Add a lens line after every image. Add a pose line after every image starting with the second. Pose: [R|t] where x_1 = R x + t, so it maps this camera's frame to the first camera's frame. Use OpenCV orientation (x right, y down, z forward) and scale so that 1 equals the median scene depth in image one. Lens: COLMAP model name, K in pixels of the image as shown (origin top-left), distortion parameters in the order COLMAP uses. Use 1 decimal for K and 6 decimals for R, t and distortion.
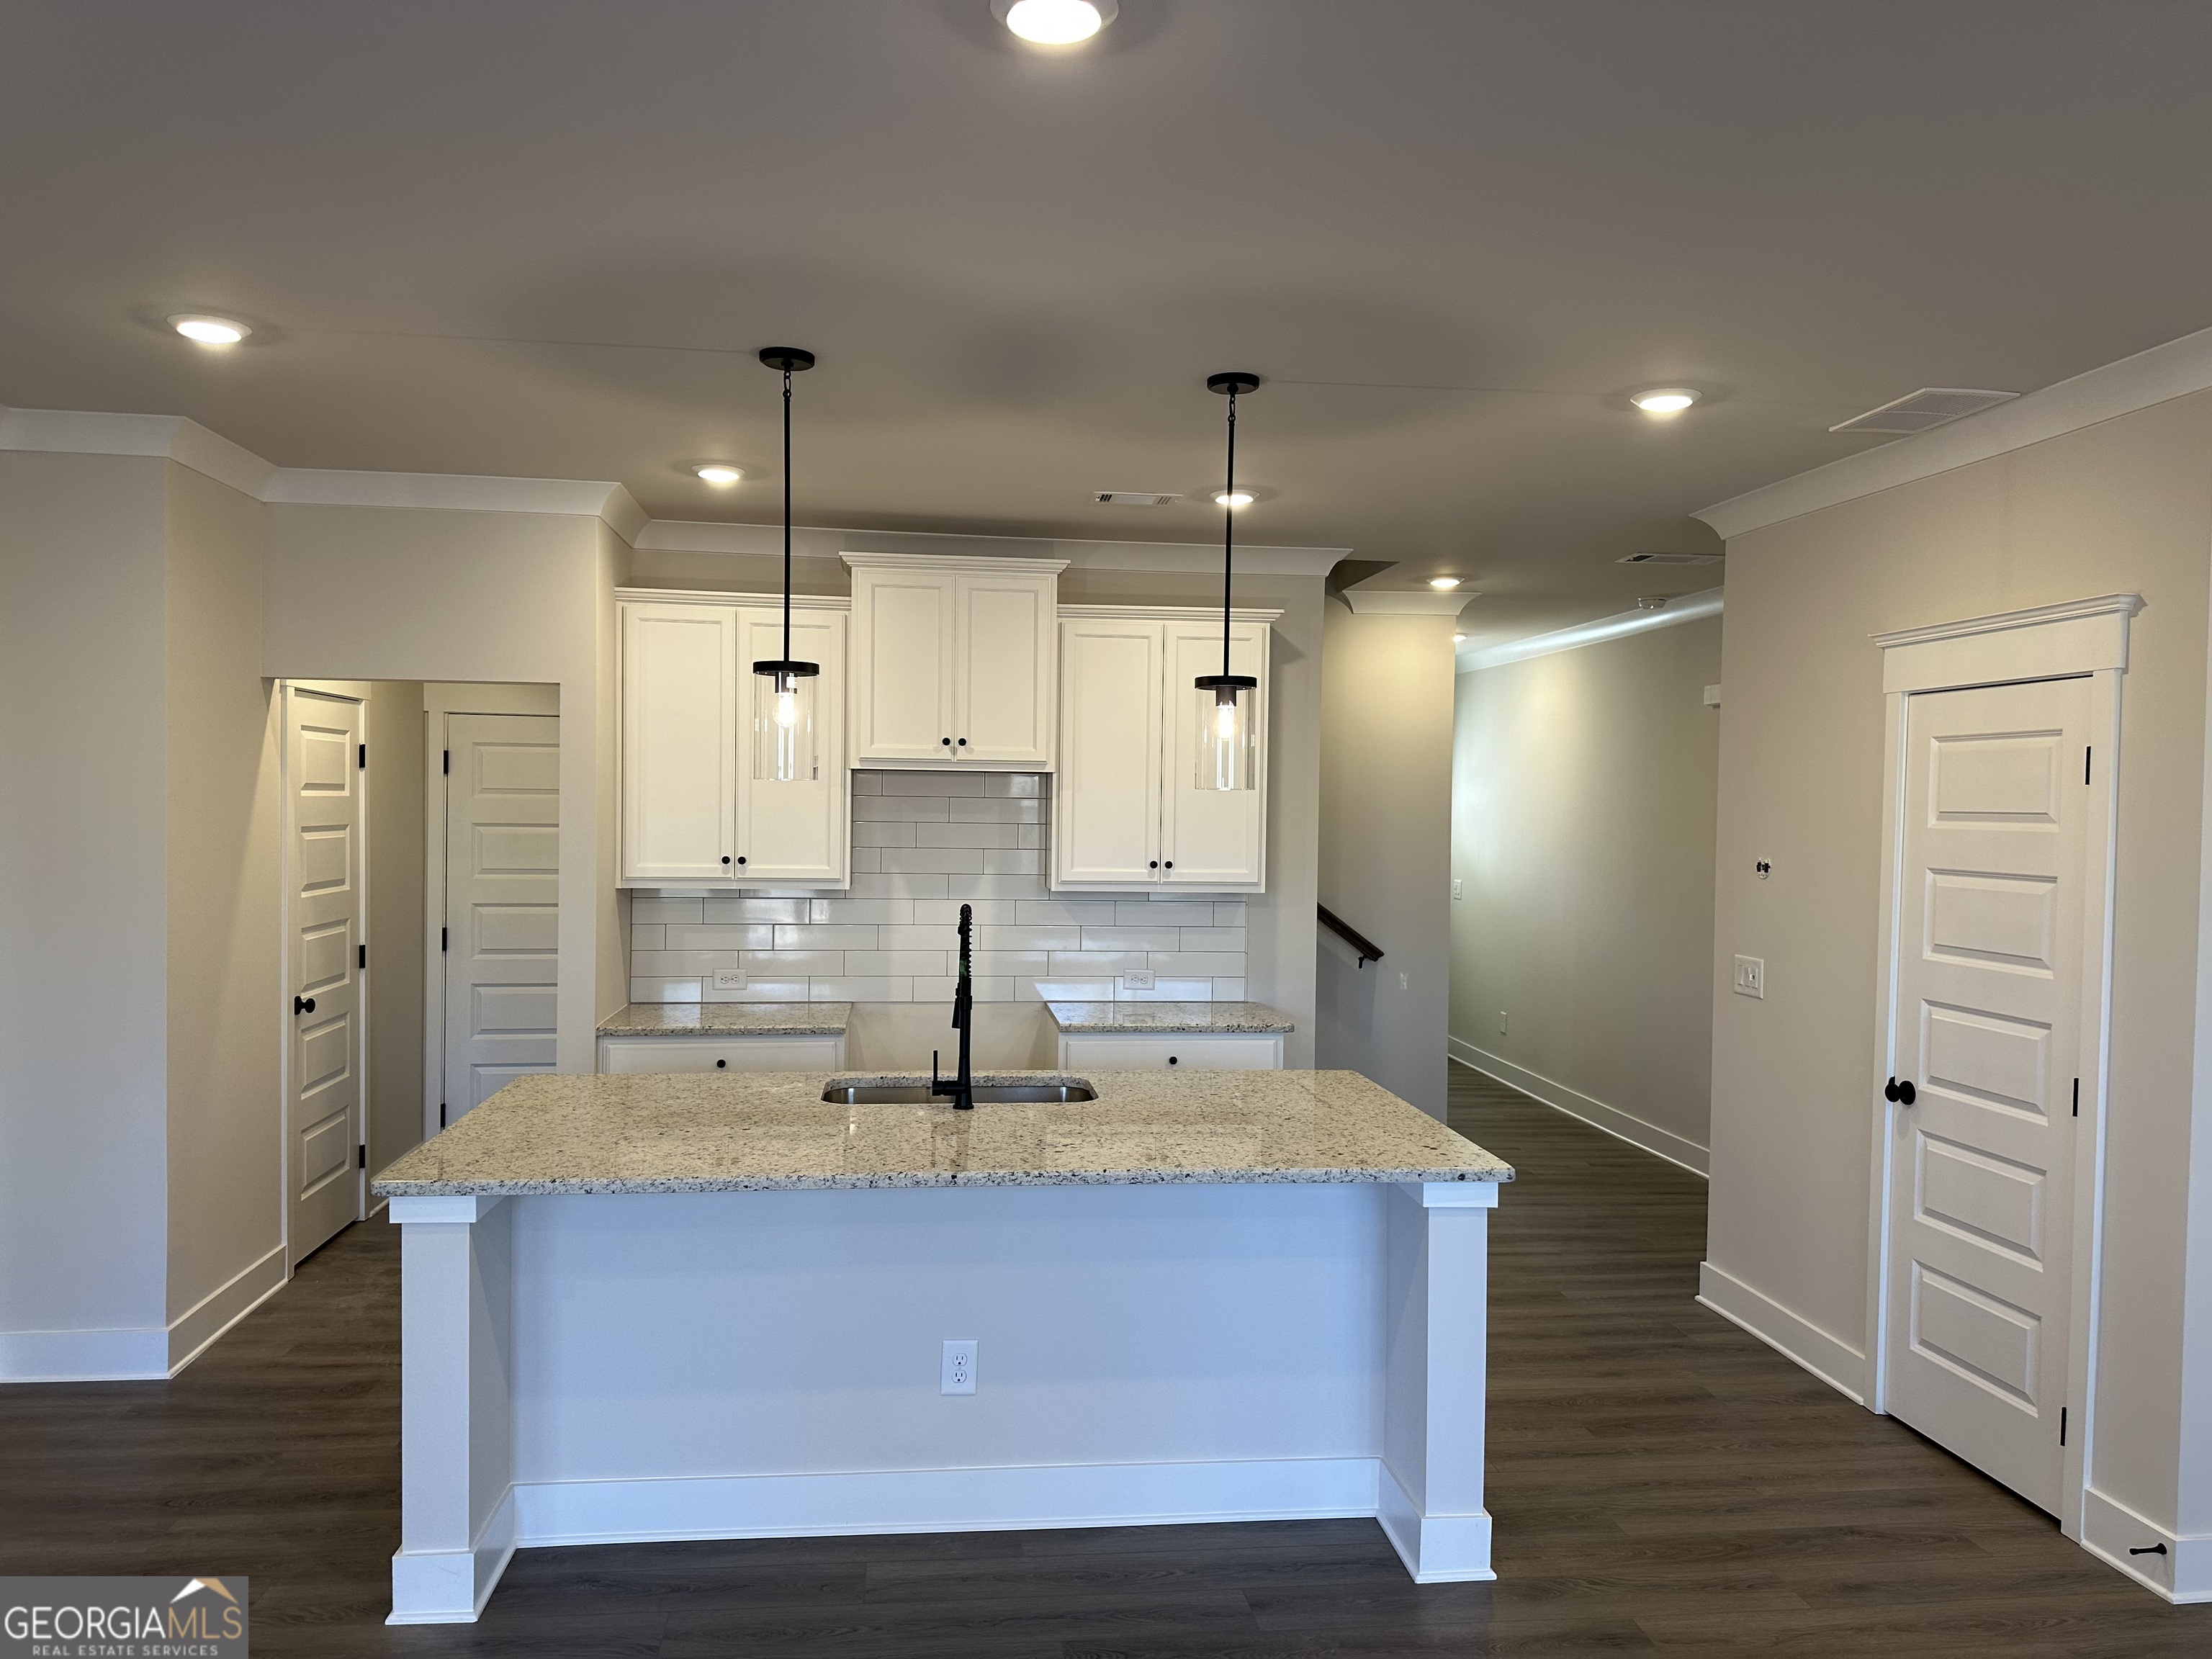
lens RADIAL K [[1519.3, 0, 1106.0], [0, 1519.3, 829.5], [0, 0, 1]] dist [-0.023950, -0.000363]
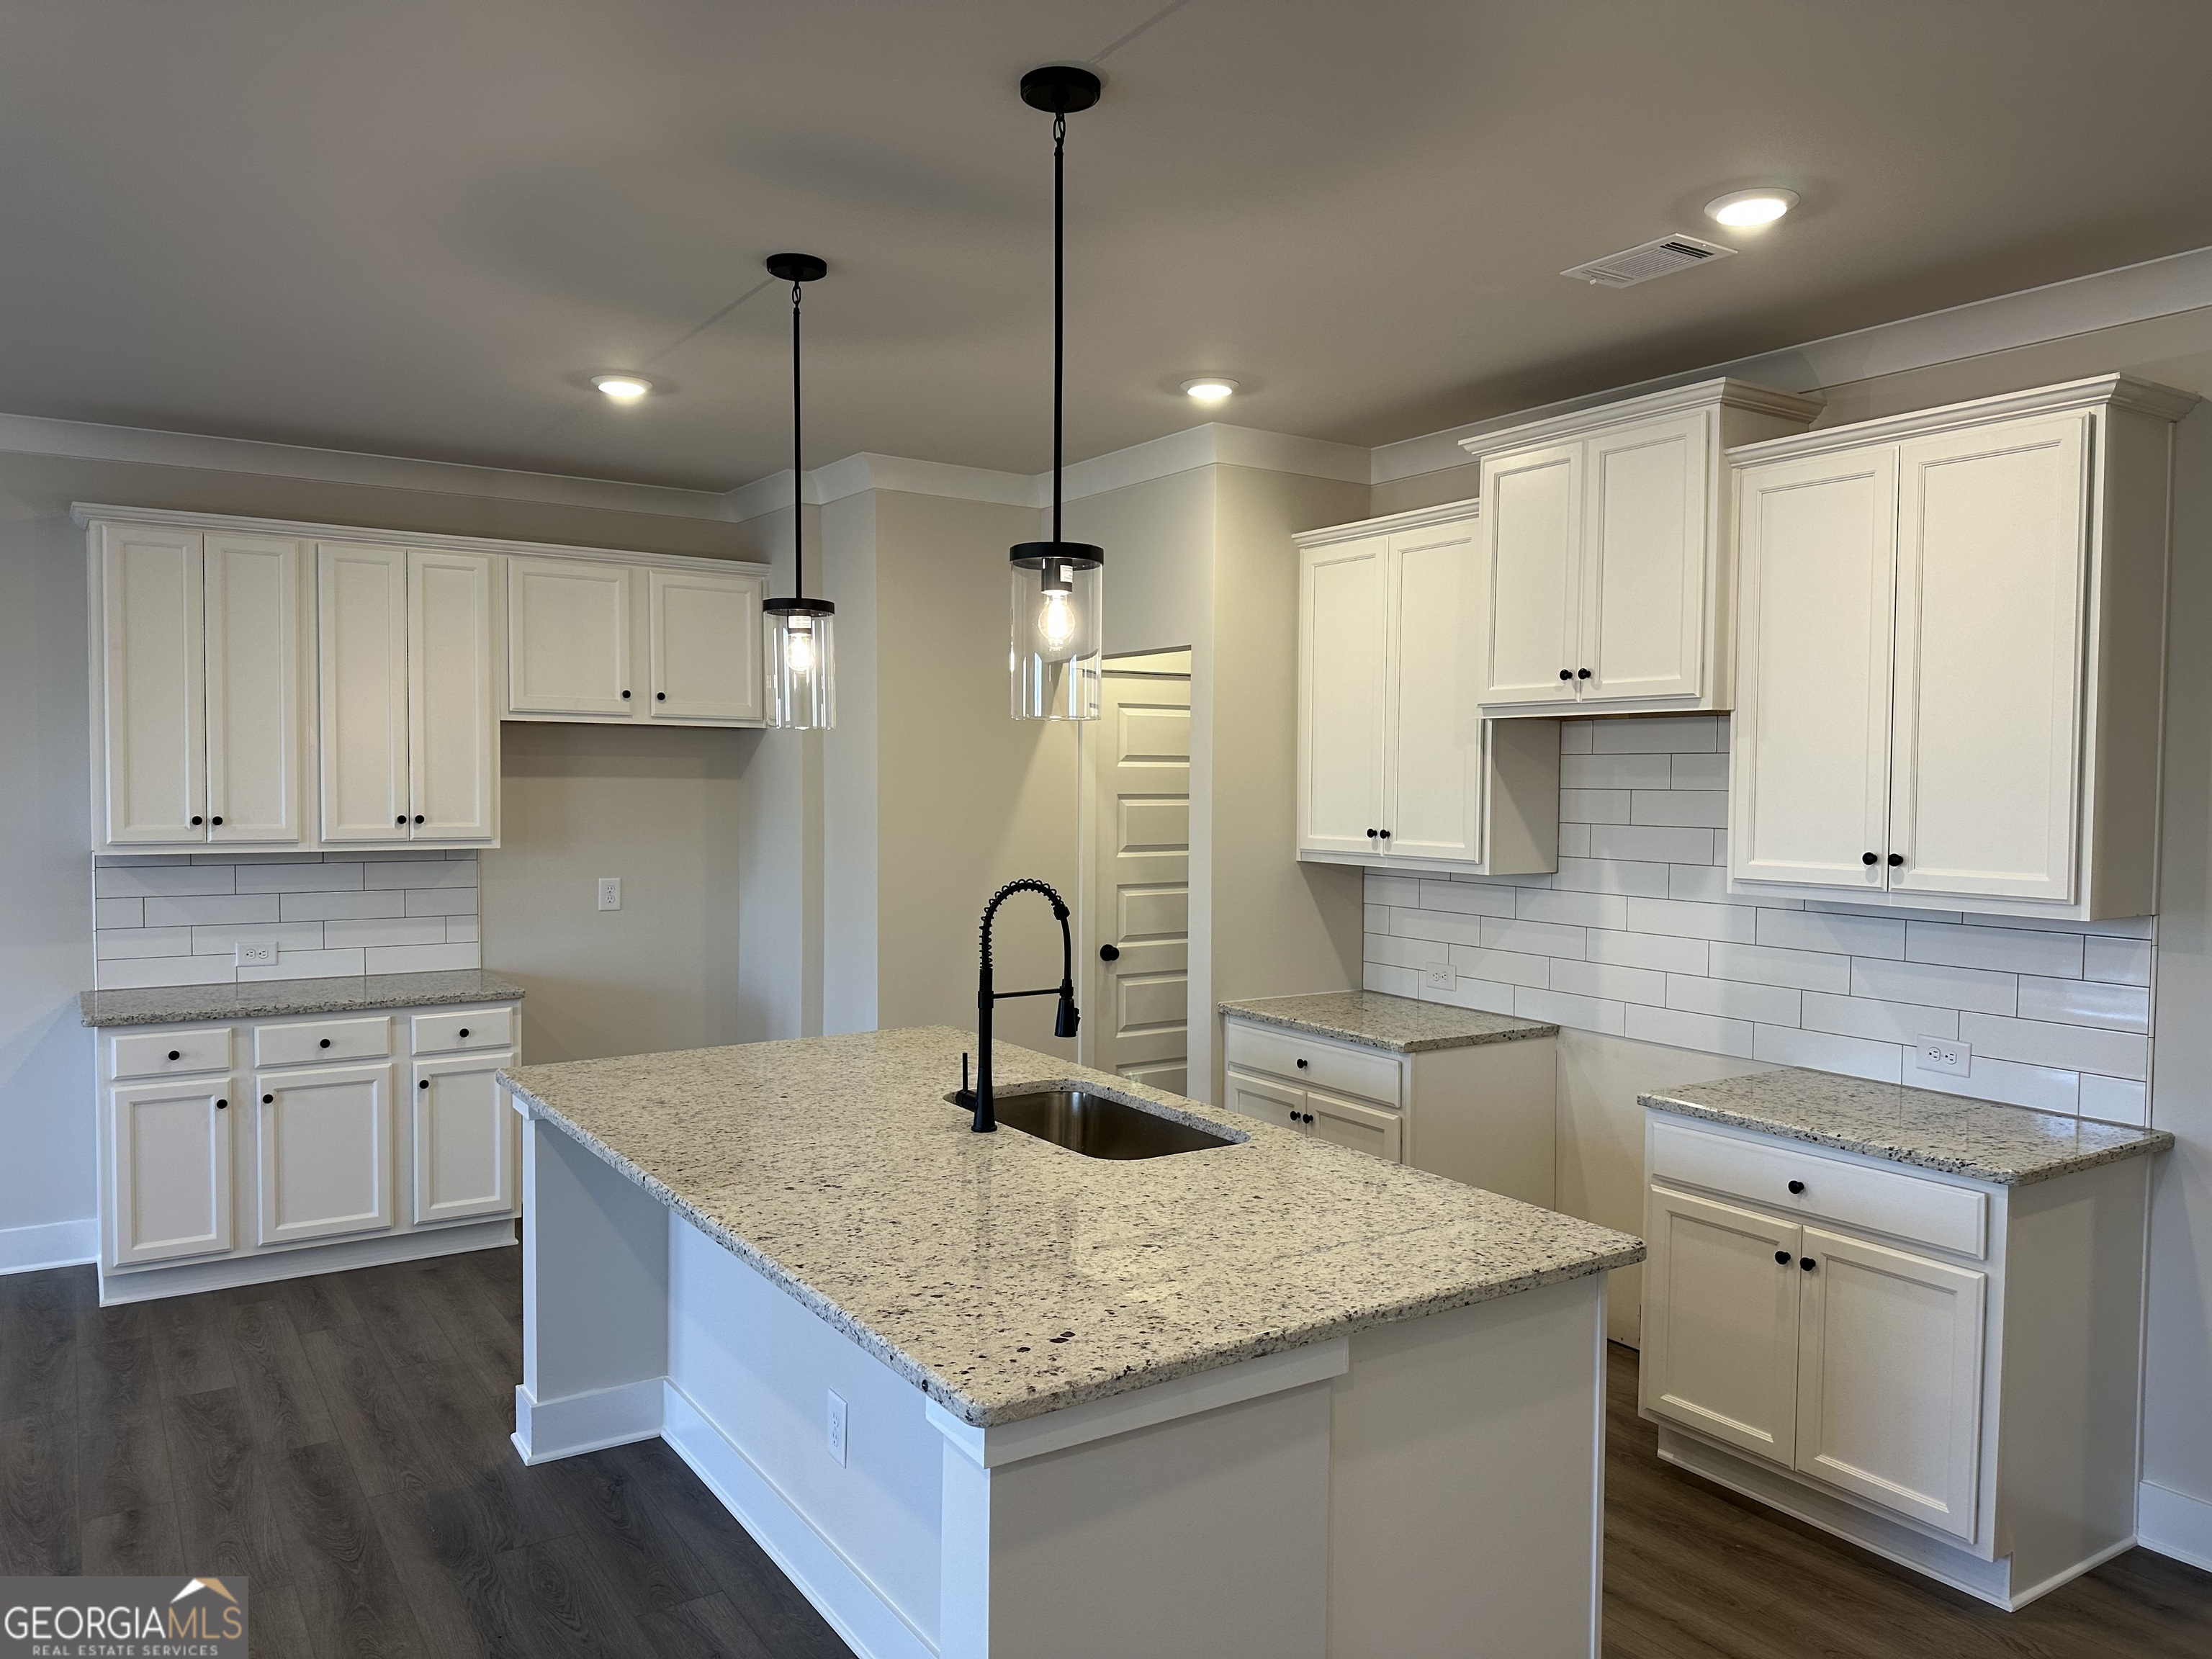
lens RADIAL K [[1550.9, 0, 1106.0], [0, 1550.9, 829.5], [0, 0, 1]] dist [0.006273, -0.000285]
pose [[0.431635, 0.019138, -0.901846, 0.463096], [-0.016092, 0.999779, 0.013514, 0.008727], [0.901905, 0.008679, 0.431847, 0.486336]]
